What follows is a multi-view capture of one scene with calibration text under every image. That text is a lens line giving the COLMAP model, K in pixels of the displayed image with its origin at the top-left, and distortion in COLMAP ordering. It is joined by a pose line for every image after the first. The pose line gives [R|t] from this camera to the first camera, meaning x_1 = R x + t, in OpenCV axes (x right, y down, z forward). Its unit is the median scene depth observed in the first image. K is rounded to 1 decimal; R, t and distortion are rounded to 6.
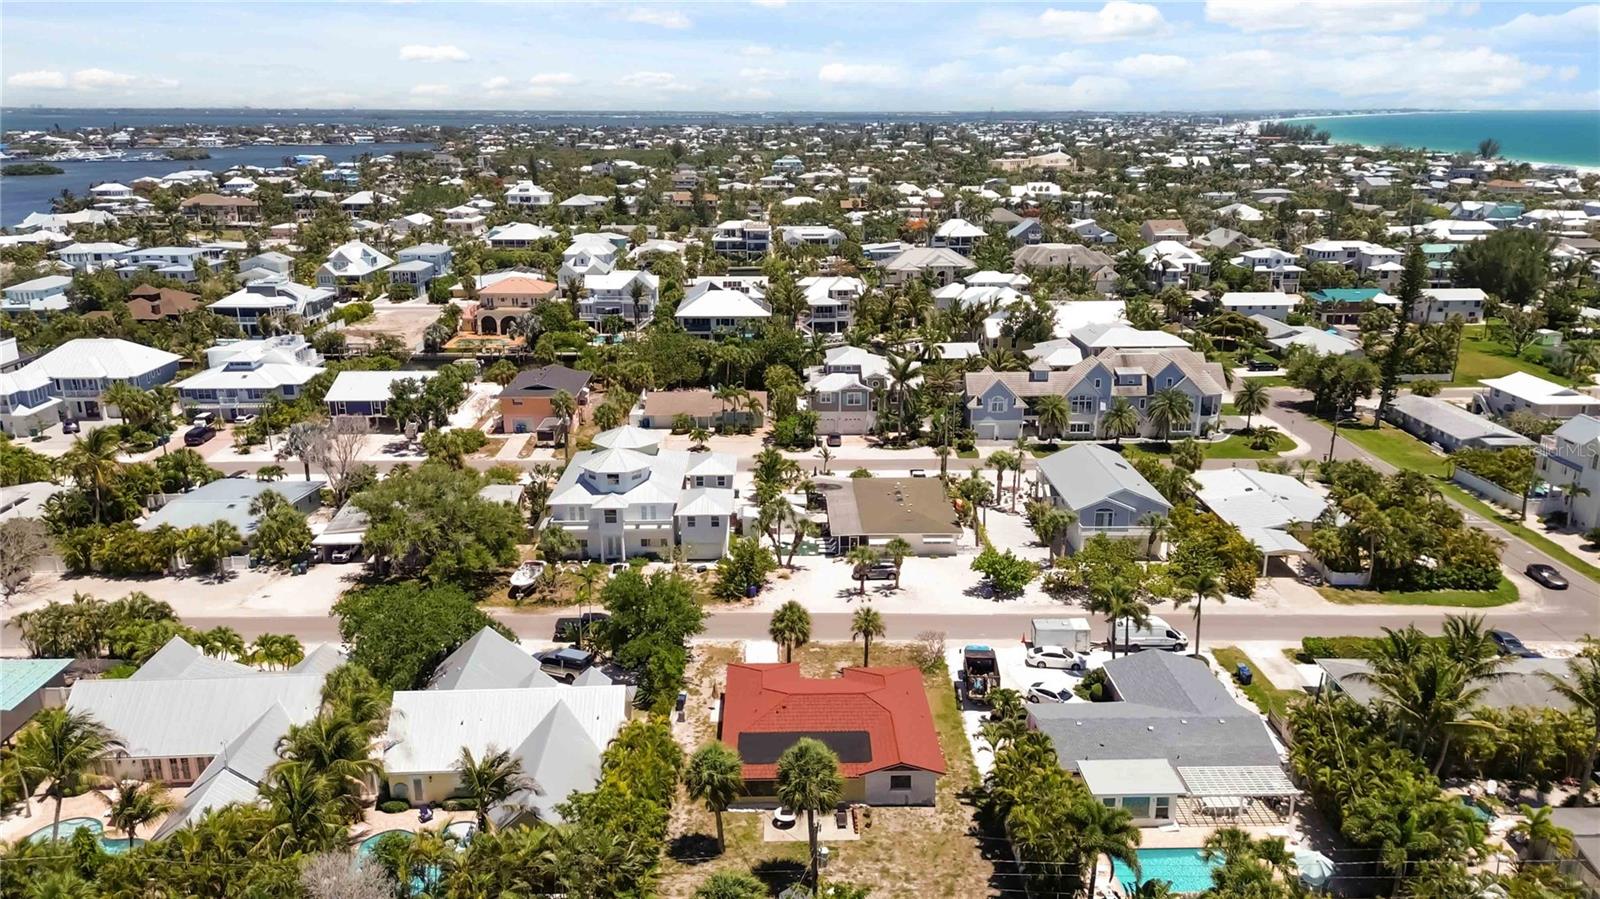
lens RADIAL K [[1124.0, 0, 807.1], [0, 1124.0, 437.9], [0, 0, 1]] dist [0.057251, -0.050289]
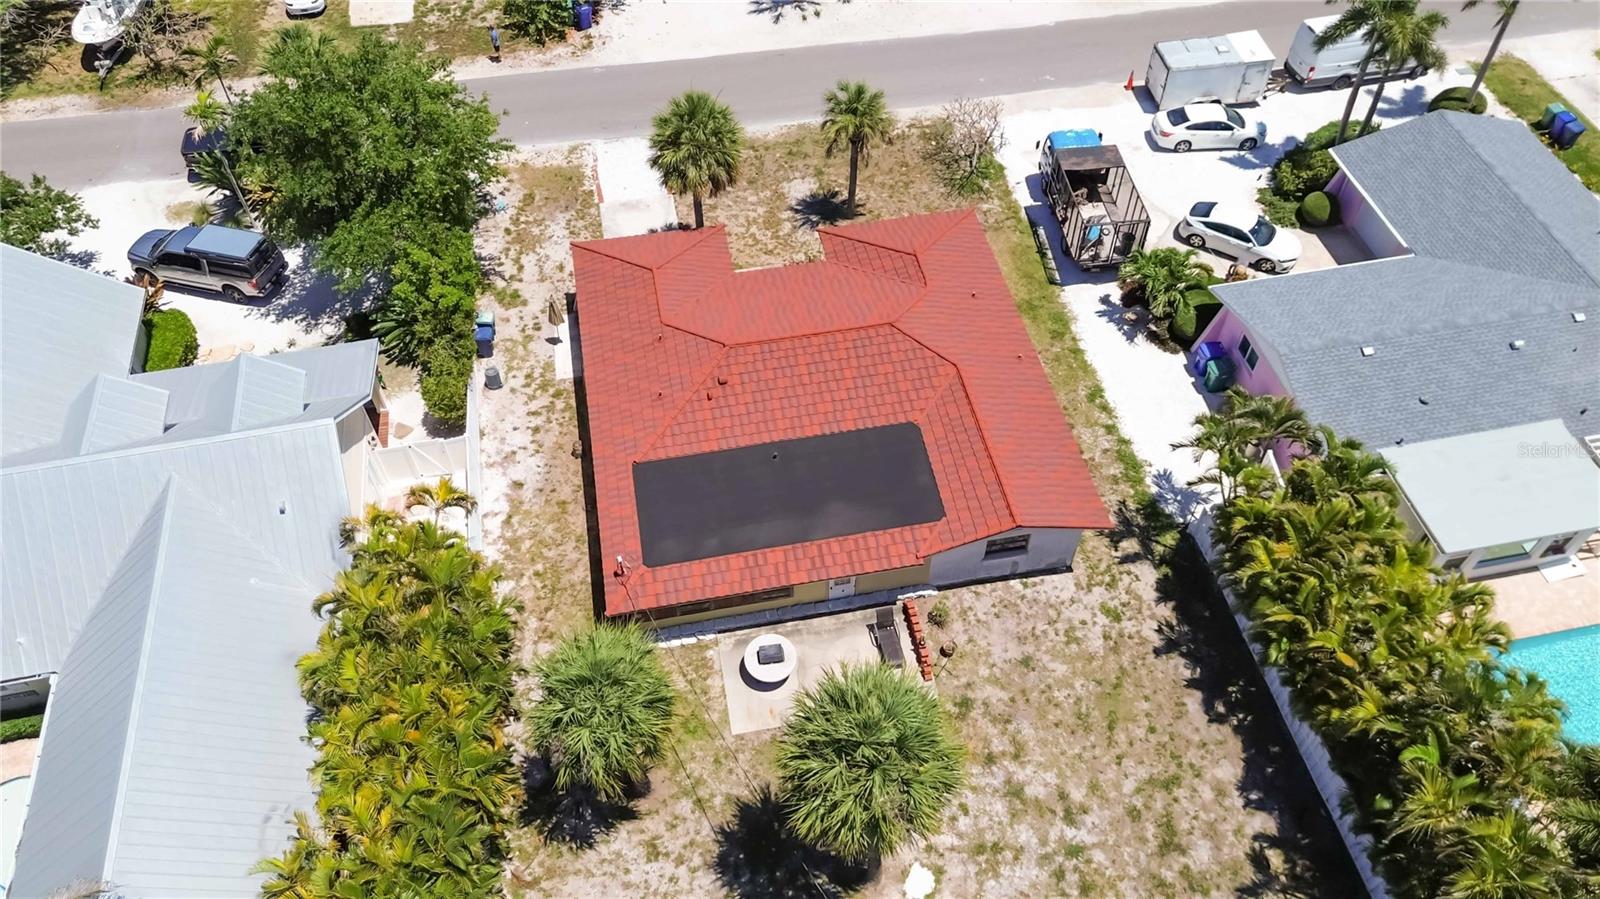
lens RADIAL K [[1148.8, 0, 787.8], [0, 1148.8, 434.5], [0, 0, 1]] dist [0.062400, -0.073294]
pose [[0.988258, -0.126796, 0.085257, -0.018125], [0.055551, 0.817966, 0.572579, -0.001678], [-0.142338, -0.561119, 0.815405, 0.310269]]
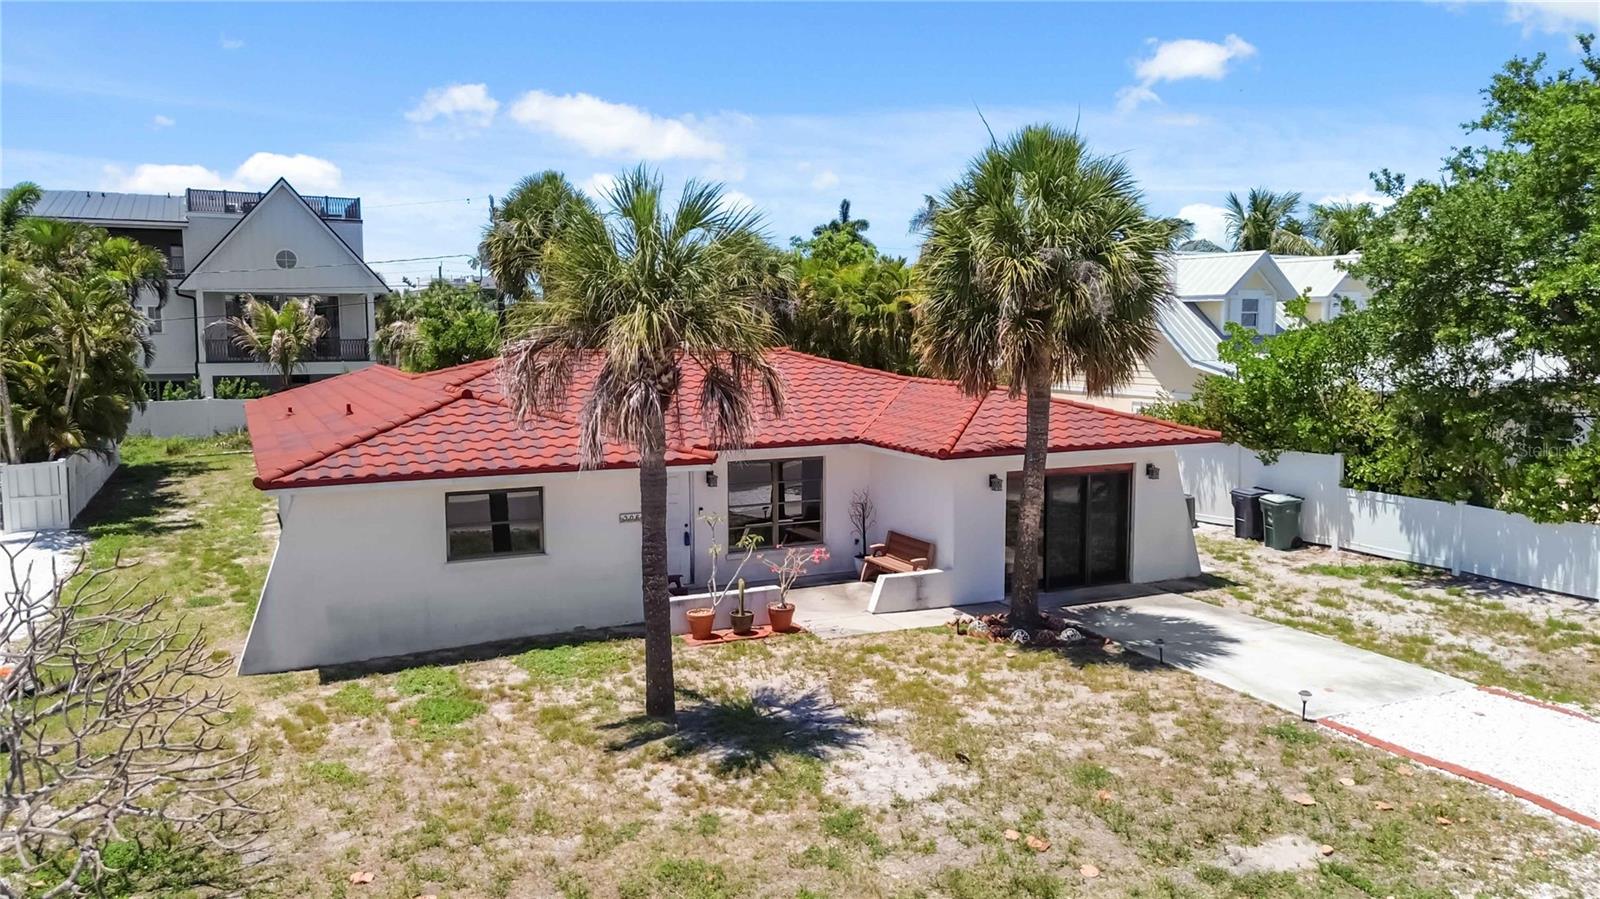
lens RADIAL K [[1138.2, 0, 798.3], [0, 1138.2, 460.8], [0, 0, 1]] dist [0.051914, -0.078892]
pose [[-0.906848, 0.049203, -0.418575, 0.054536], [-0.116561, 0.925144, 0.361279, 0.075175], [0.405019, 0.376414, -0.833230, 0.646442]]
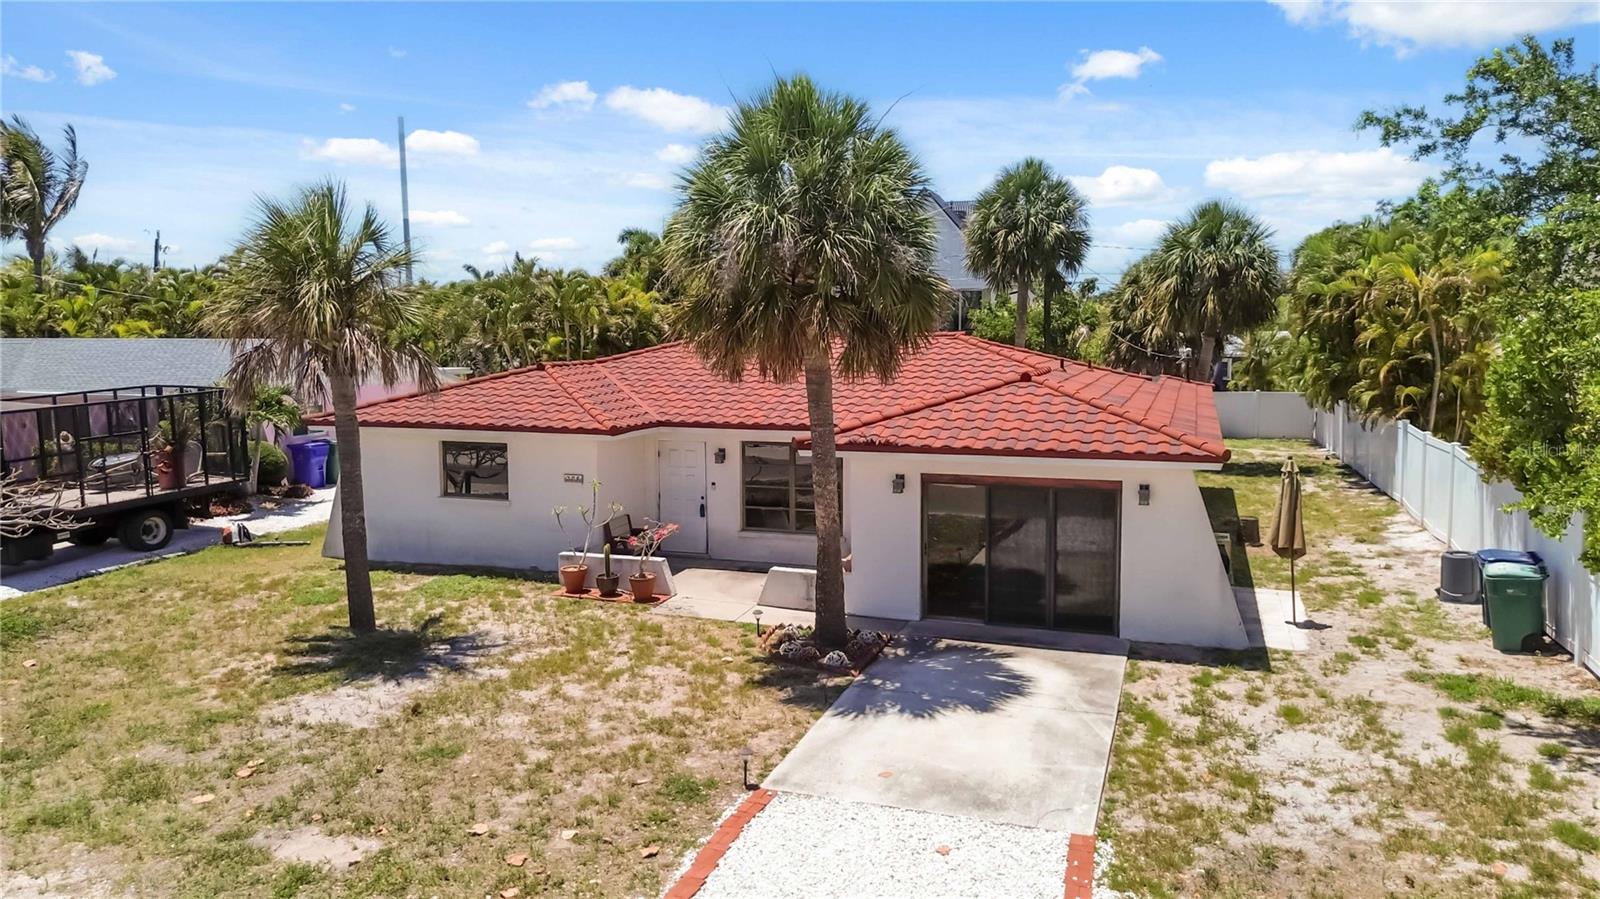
lens RADIAL K [[1149.2, 0, 796.7], [0, 1149.2, 447.8], [0, 0, 1]] dist [0.052583, -0.044876]
pose [[-0.935971, -0.033839, 0.350447, -0.039573], [0.101403, 0.927284, 0.360363, 0.076035], [-0.337159, 0.372826, -0.864480, 0.649165]]
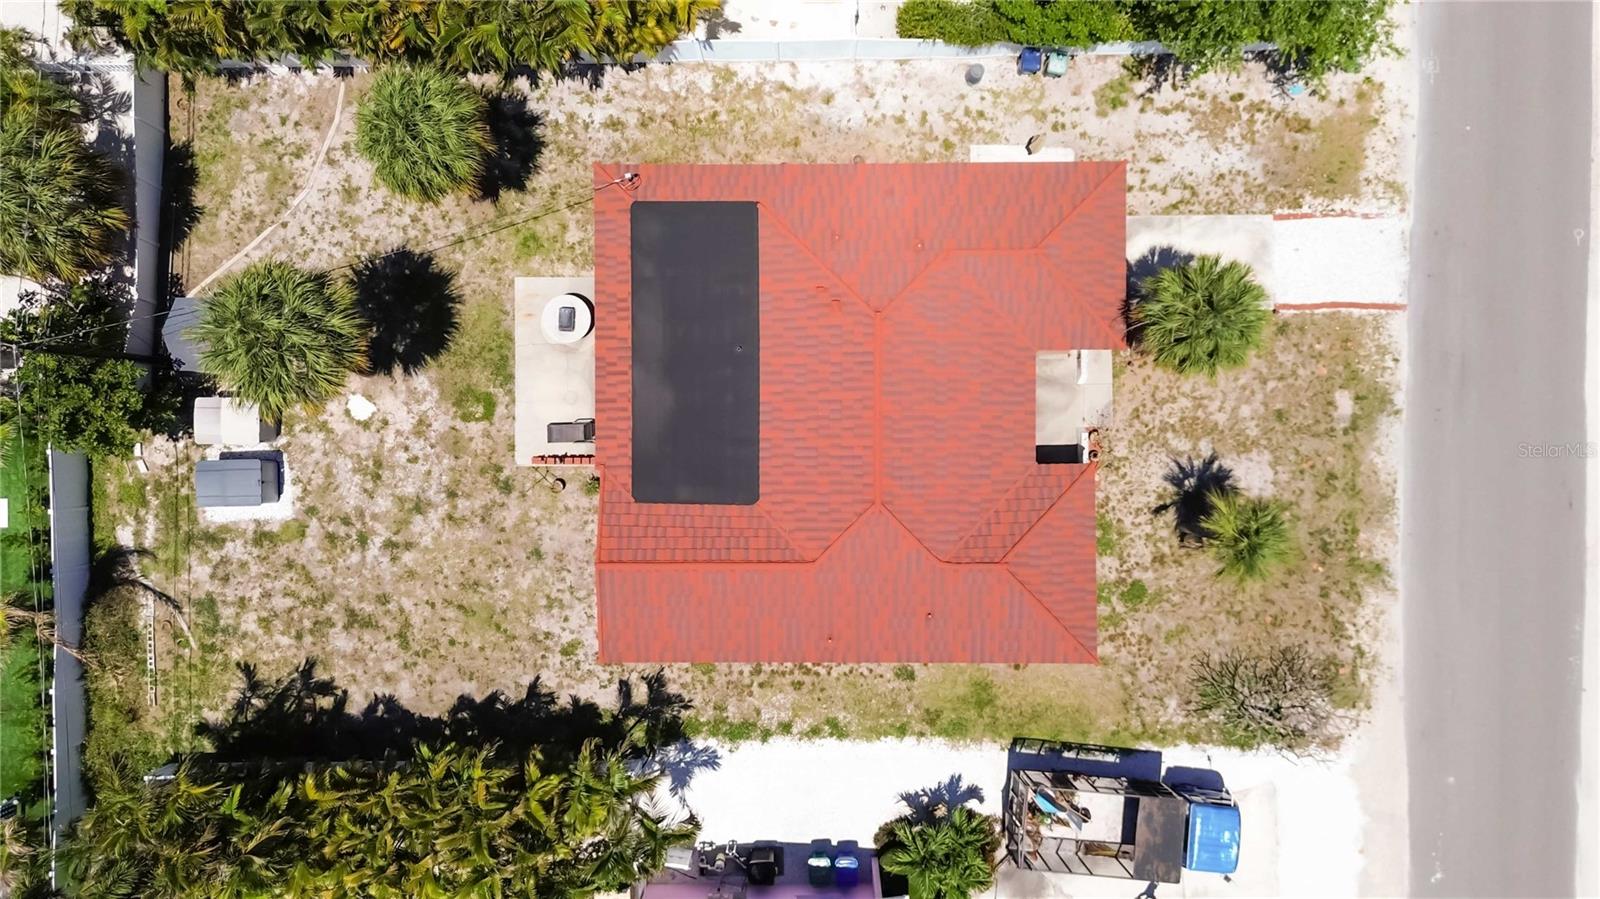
lens RADIAL K [[1149.2, 0, 796.7], [0, 1149.2, 447.8], [0, 0, 1]] dist [0.052583, -0.044876]
pose [[-0.024743, 0.999511, -0.019096, 0.020589], [-0.268063, 0.011769, 0.963330, -0.080609], [0.963084, 0.028955, 0.267641, 0.443700]]
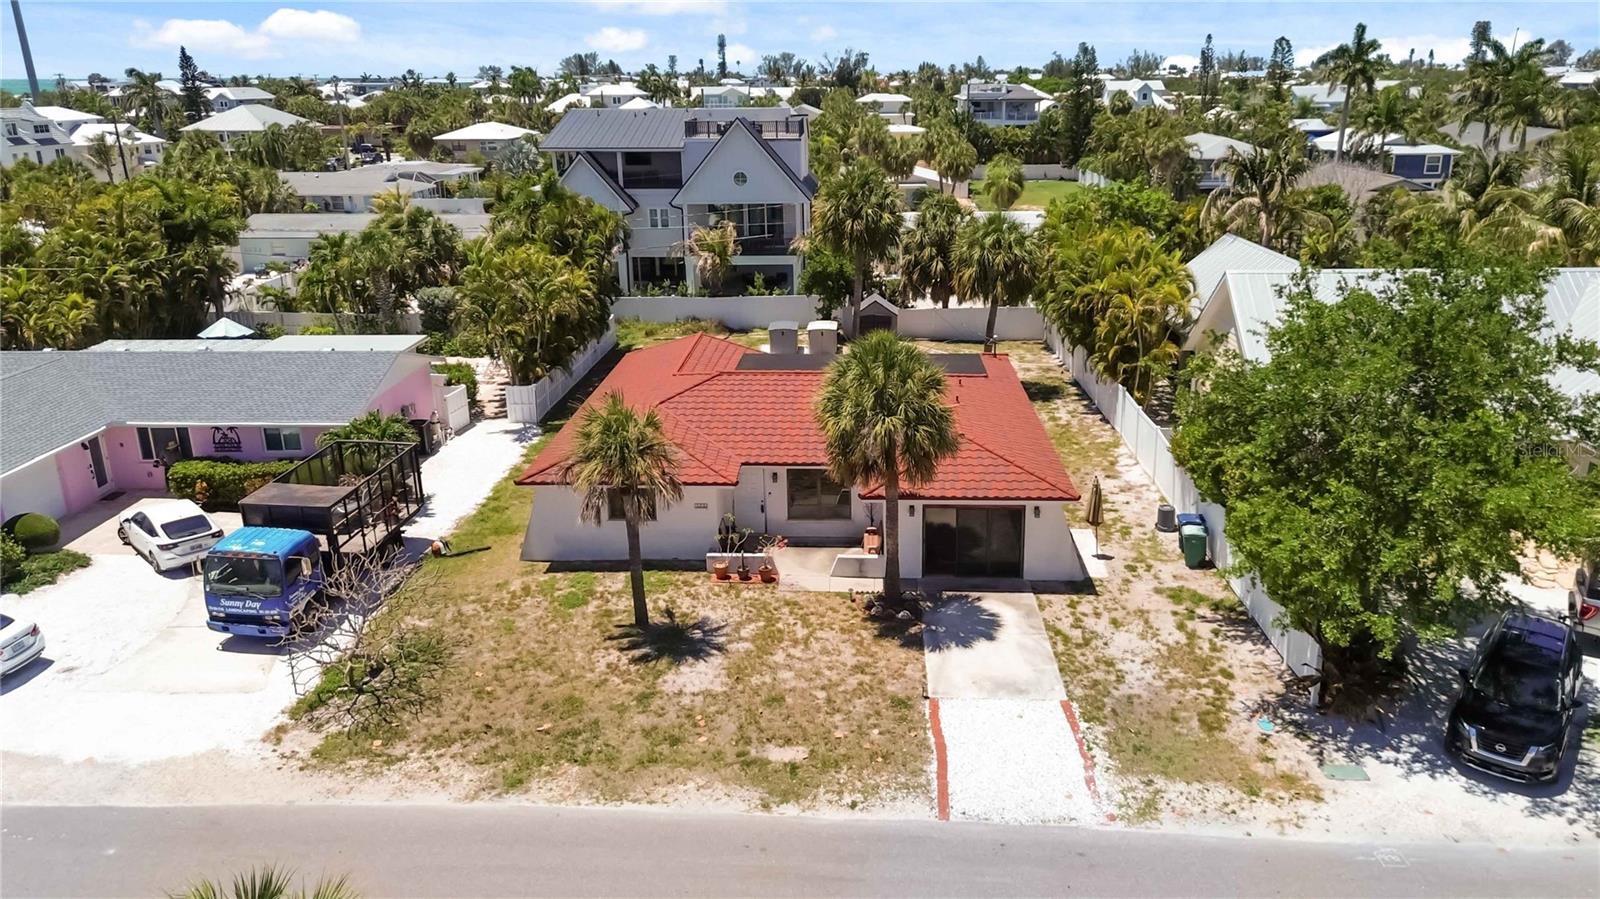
lens RADIAL K [[1130.4, 0, 822.7], [0, 1130.4, 477.5], [0, 0, 1]] dist [0.049045, -0.035569]
pose [[-0.998046, -0.013704, 0.060956, -0.008630], [0.024462, 0.812043, 0.583085, 0.001208], [-0.057489, 0.583437, -0.810121, 0.709785]]
